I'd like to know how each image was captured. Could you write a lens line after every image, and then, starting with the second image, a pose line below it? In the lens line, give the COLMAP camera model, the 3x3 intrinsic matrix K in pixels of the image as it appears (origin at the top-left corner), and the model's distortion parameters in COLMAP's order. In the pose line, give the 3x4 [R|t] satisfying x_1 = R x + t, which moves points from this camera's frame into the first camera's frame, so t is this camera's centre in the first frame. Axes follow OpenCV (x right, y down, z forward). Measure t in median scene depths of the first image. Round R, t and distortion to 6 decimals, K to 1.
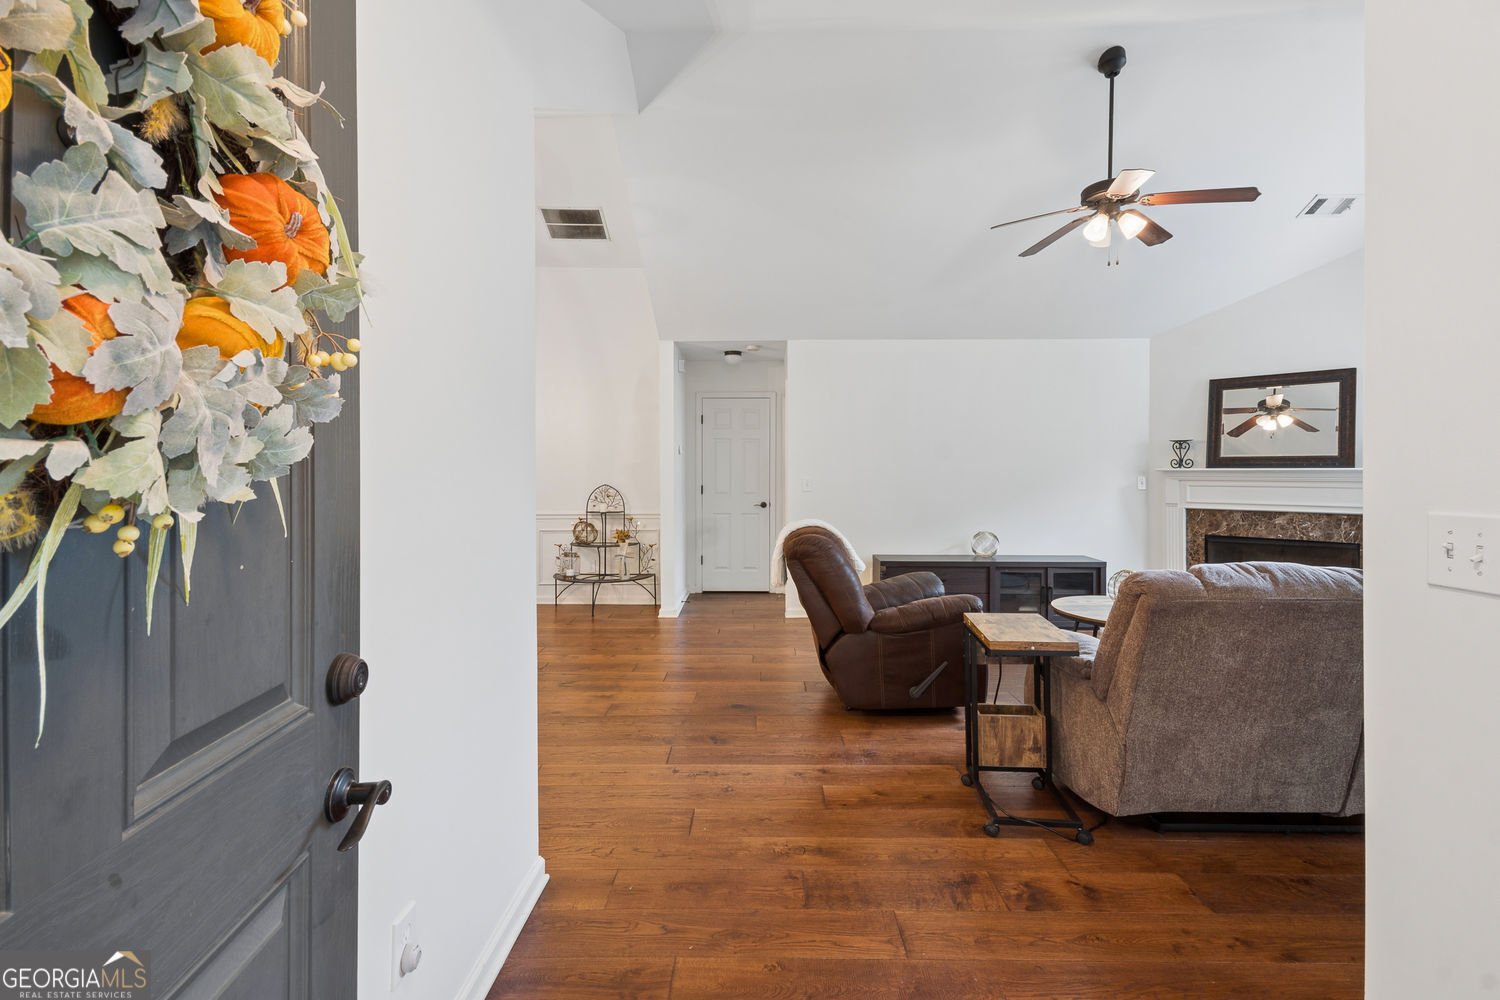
lens RADIAL K [[678.5, 0, 767.8], [0, 678.5, 460.9], [0, 0, 1]] dist [0.001062, 0.000039]
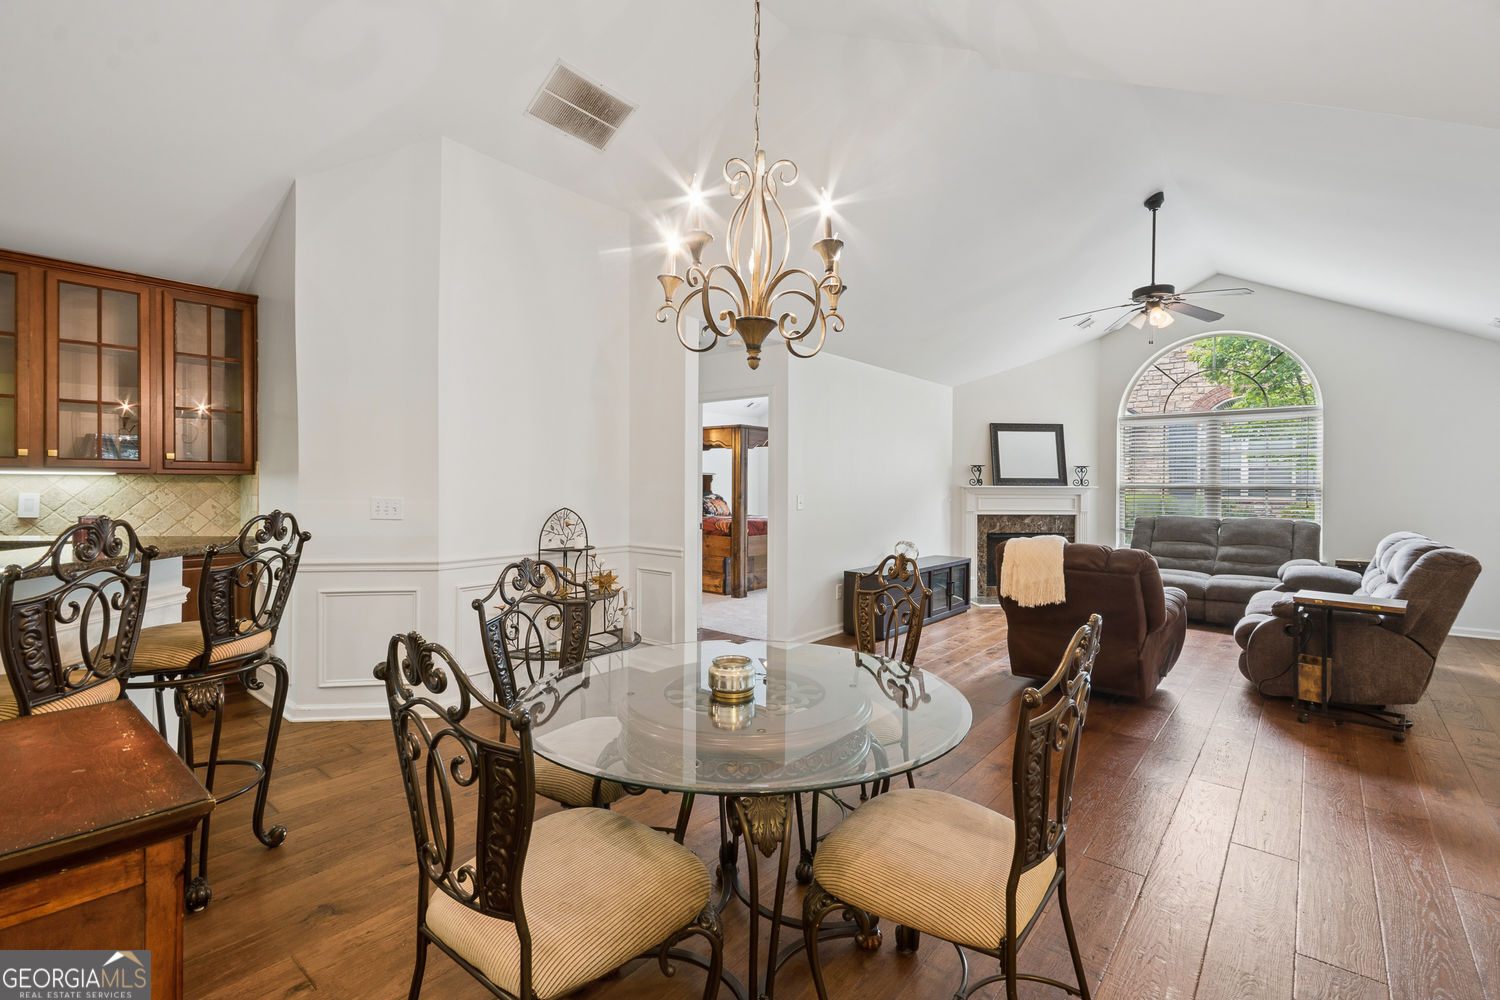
lens RADIAL K [[668.2, 0, 746.5], [0, 668.2, 482.3], [0, 0, 1]] dist [0.021624, -0.013246]
pose [[0.636322, 0.002006, 0.771421, -0.749936], [-0.022483, 0.999620, 0.015946, -0.006785], [-0.771096, -0.027491, 0.636126, 0.506927]]
